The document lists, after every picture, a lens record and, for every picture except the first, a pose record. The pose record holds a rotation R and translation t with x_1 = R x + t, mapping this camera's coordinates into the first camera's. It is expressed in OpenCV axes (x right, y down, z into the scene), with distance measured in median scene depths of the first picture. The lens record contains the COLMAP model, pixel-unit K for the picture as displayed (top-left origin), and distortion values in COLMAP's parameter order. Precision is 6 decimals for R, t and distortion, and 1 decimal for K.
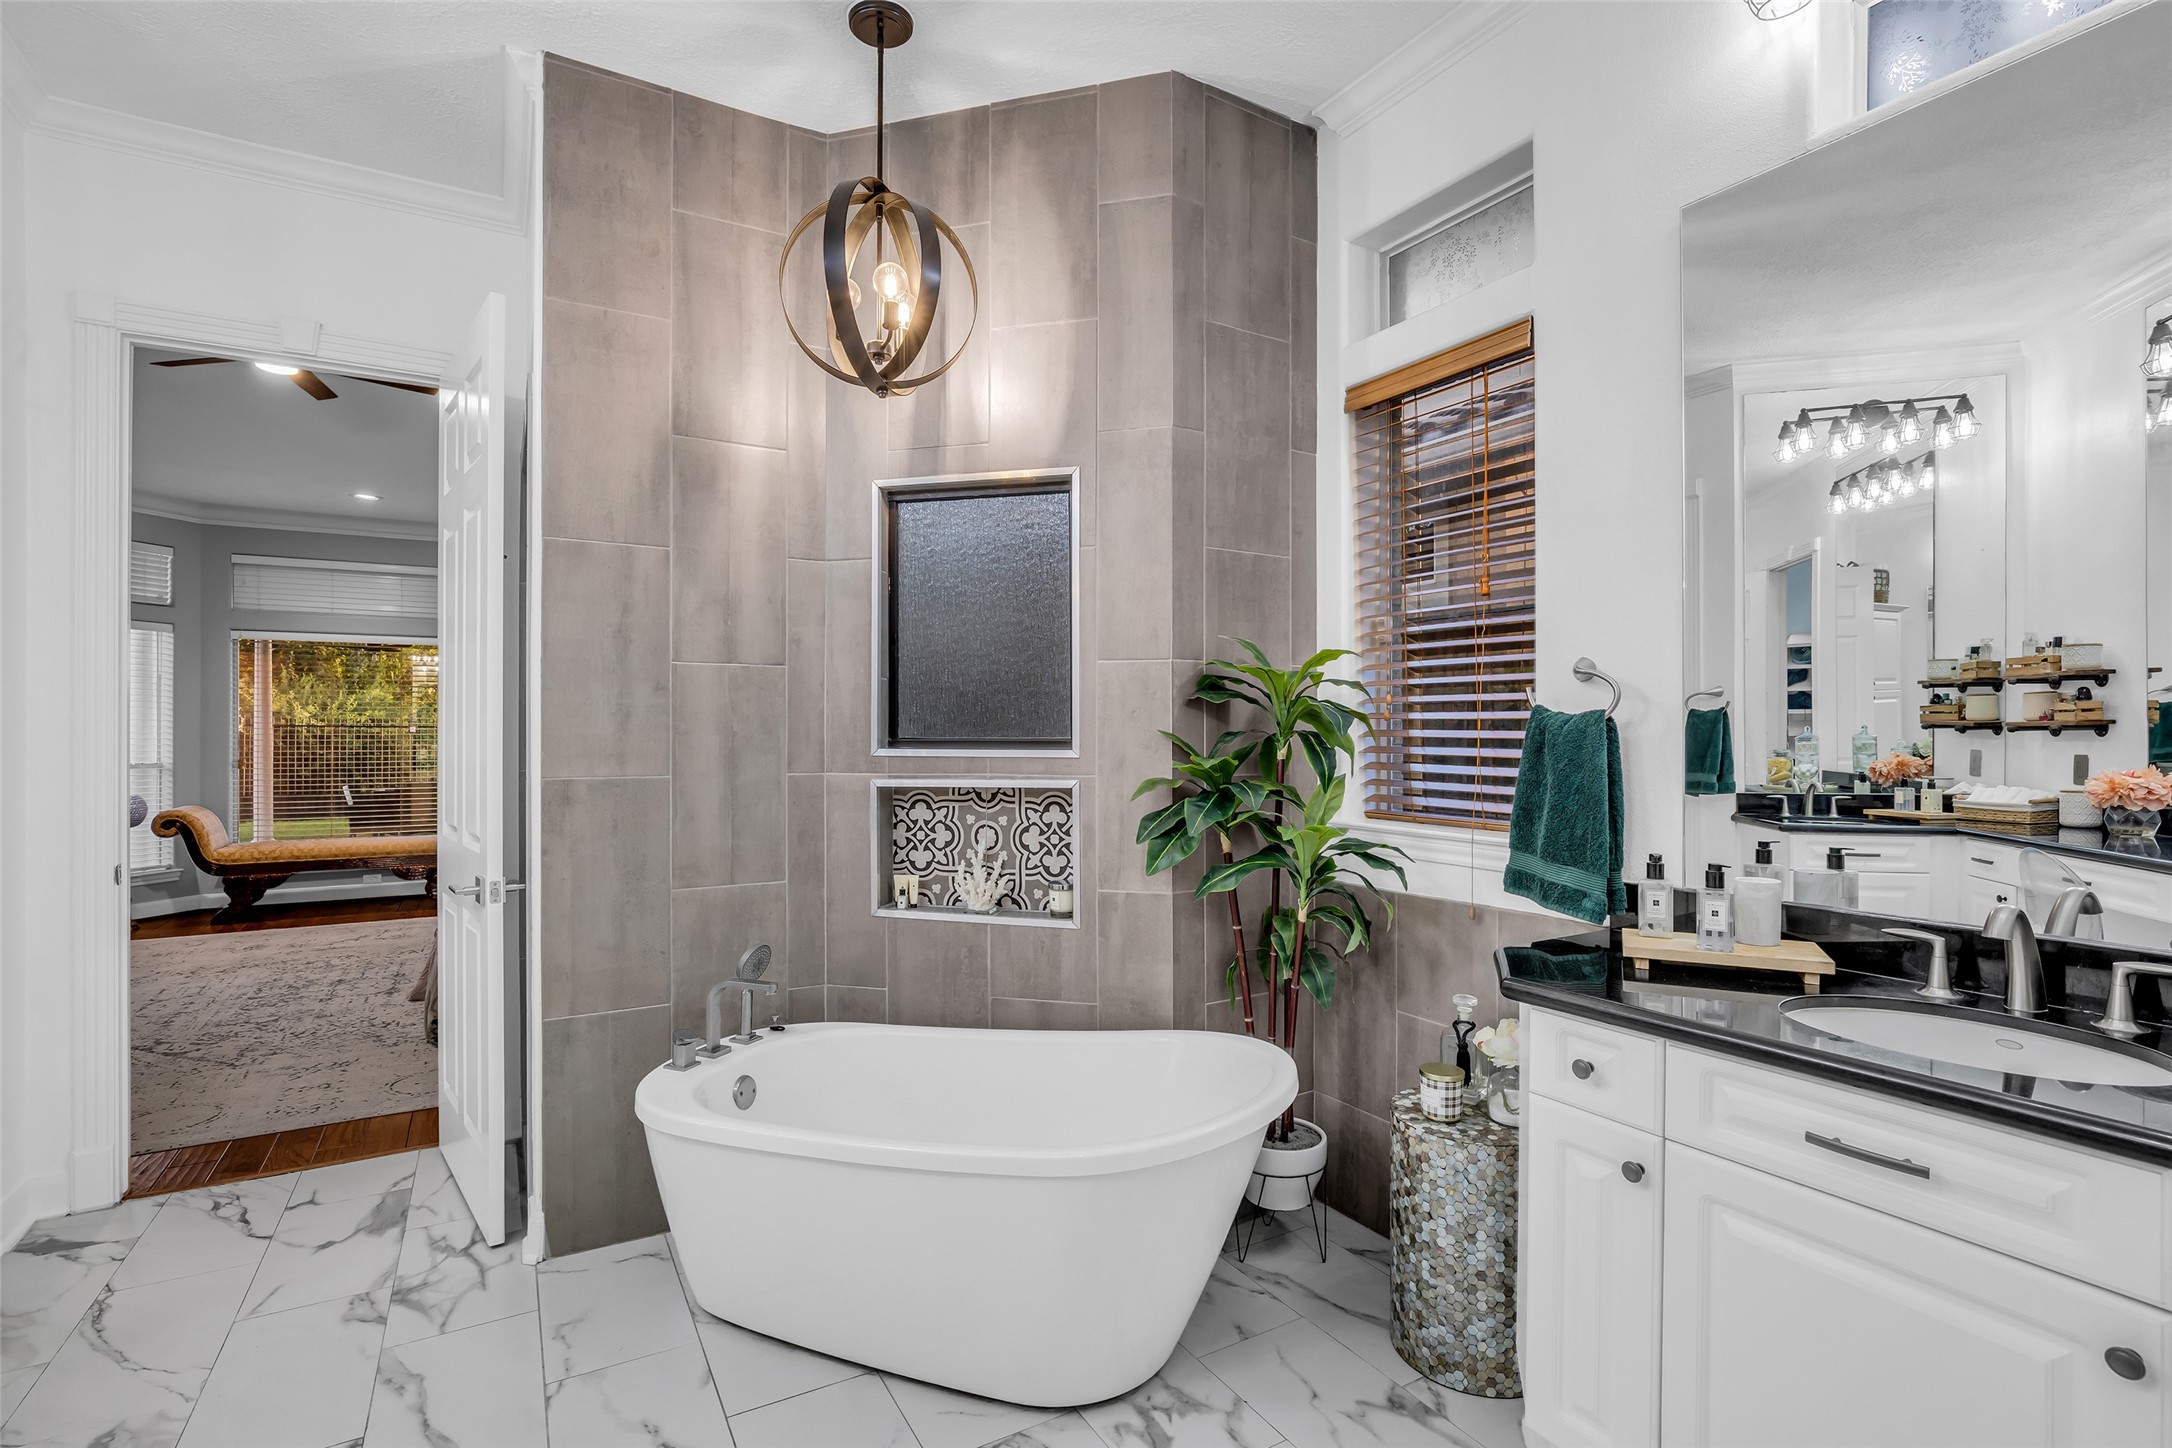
lens RADIAL K [[1024.8, 0, 1085.4], [0, 1024.8, 733.1], [0, 0, 1]] dist [-0.018451, 0.005543]
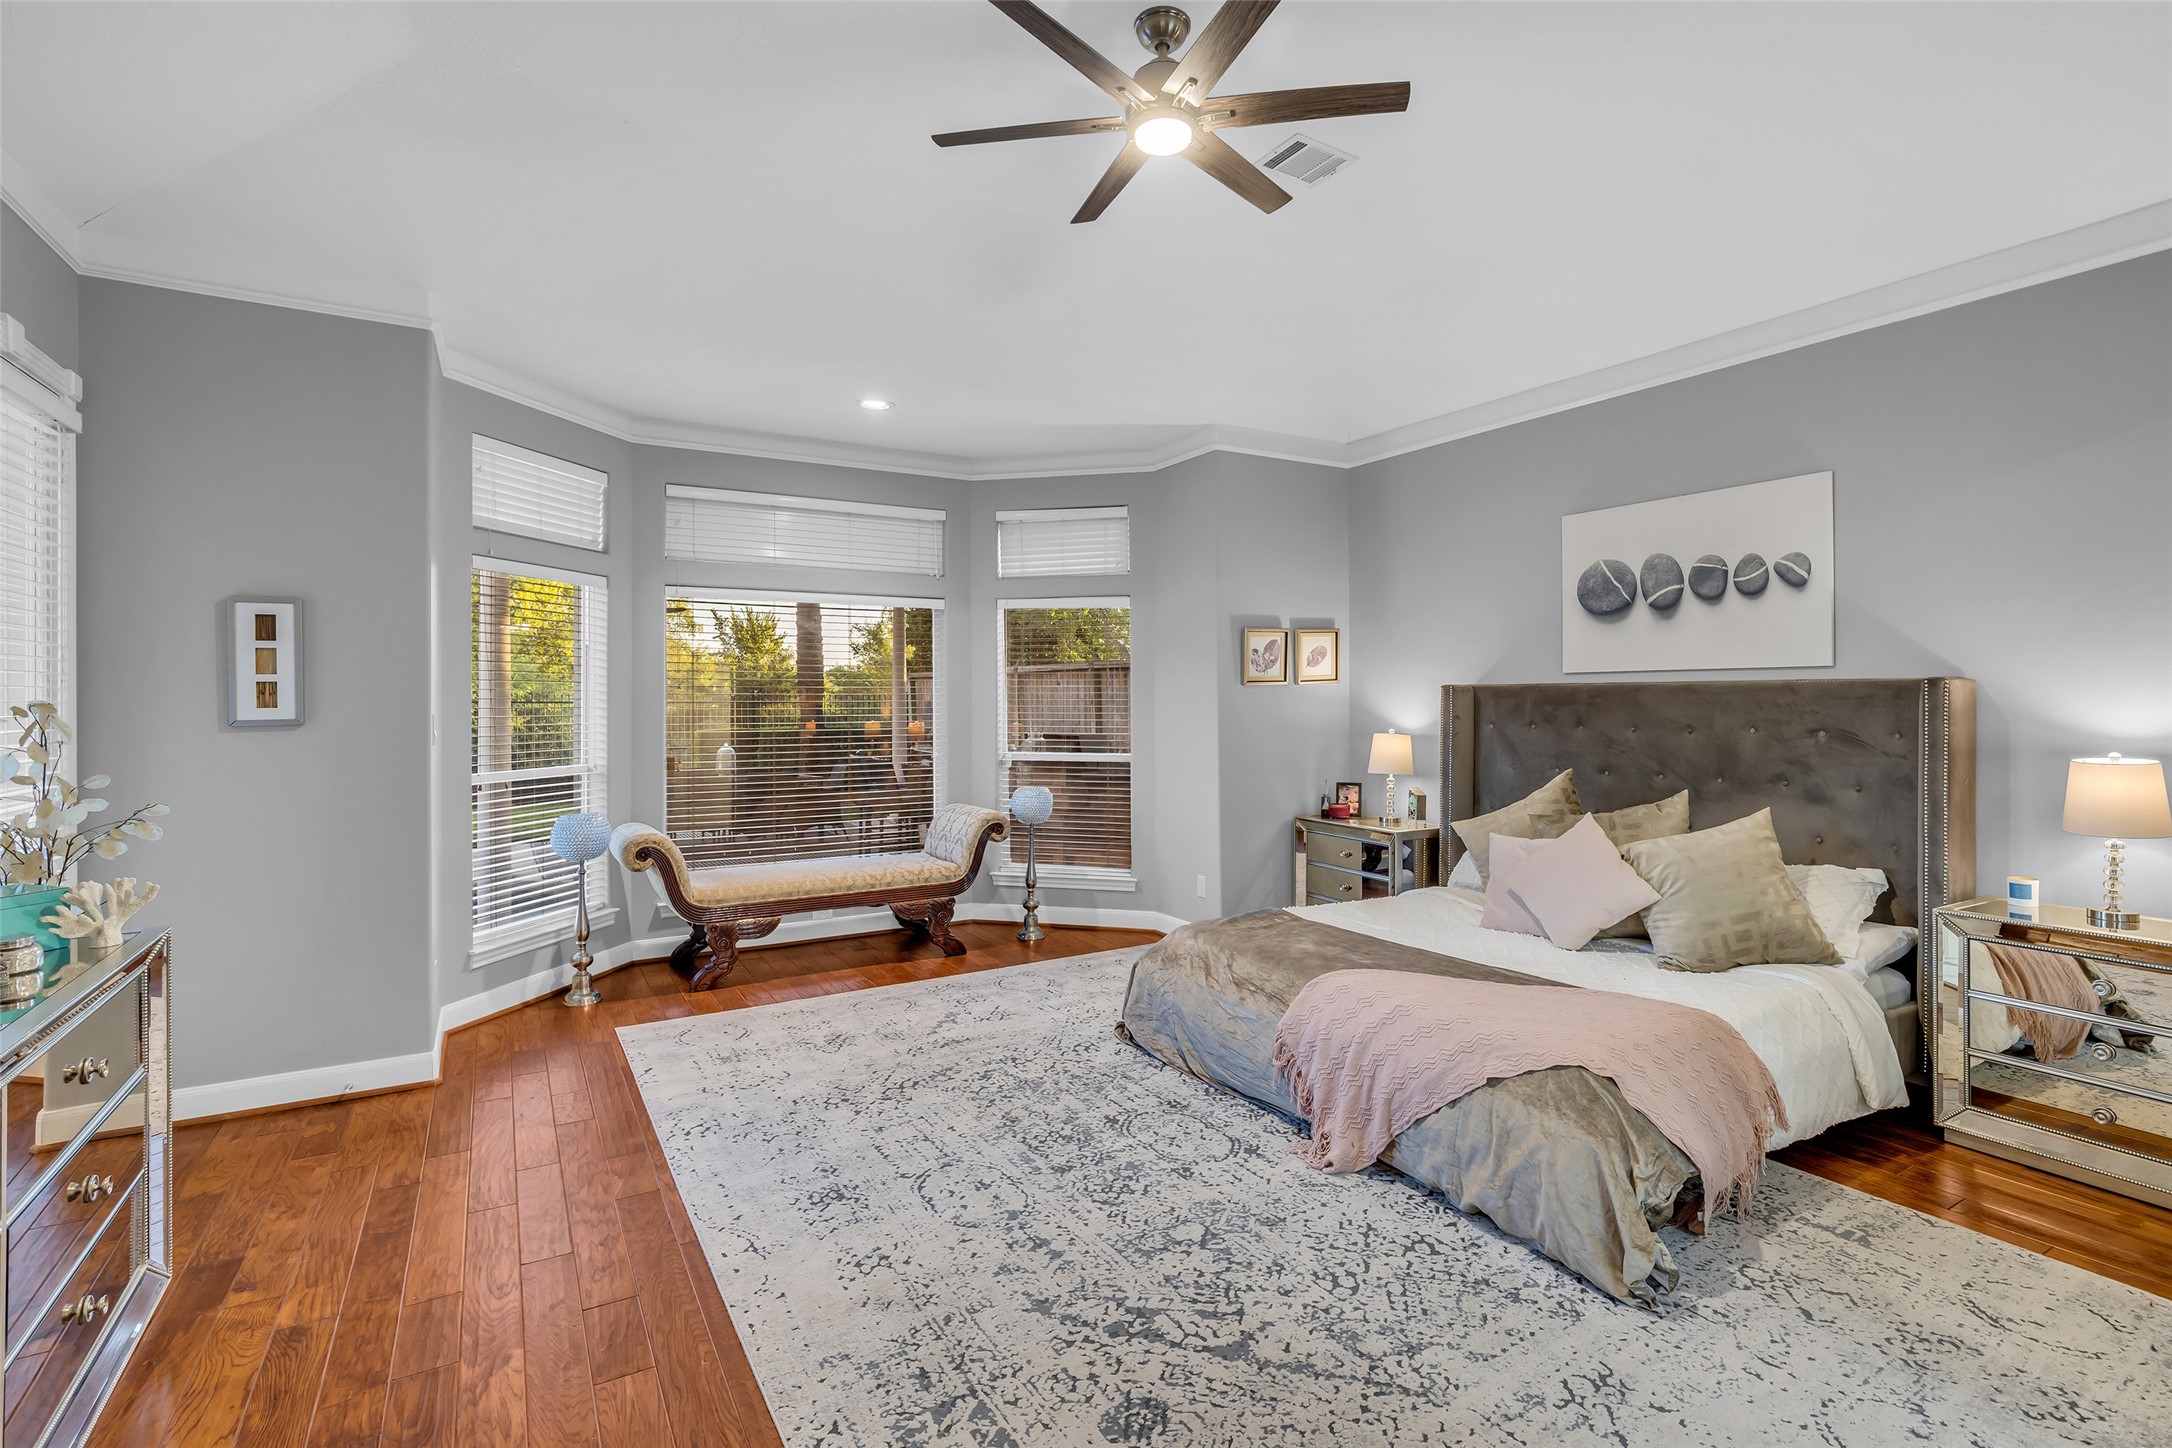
lens RADIAL K [[1024.8, 0, 1087.4], [0, 1024.8, 703.7], [0, 0, 1]] dist [-0.018451, 0.005543]
pose [[0.999997, 0.001377, 0.001872, -0.572972], [-0.001380, 0.999998, 0.001602, -0.017734], [-0.001869, -0.001604, 0.999997, 0.266899]]
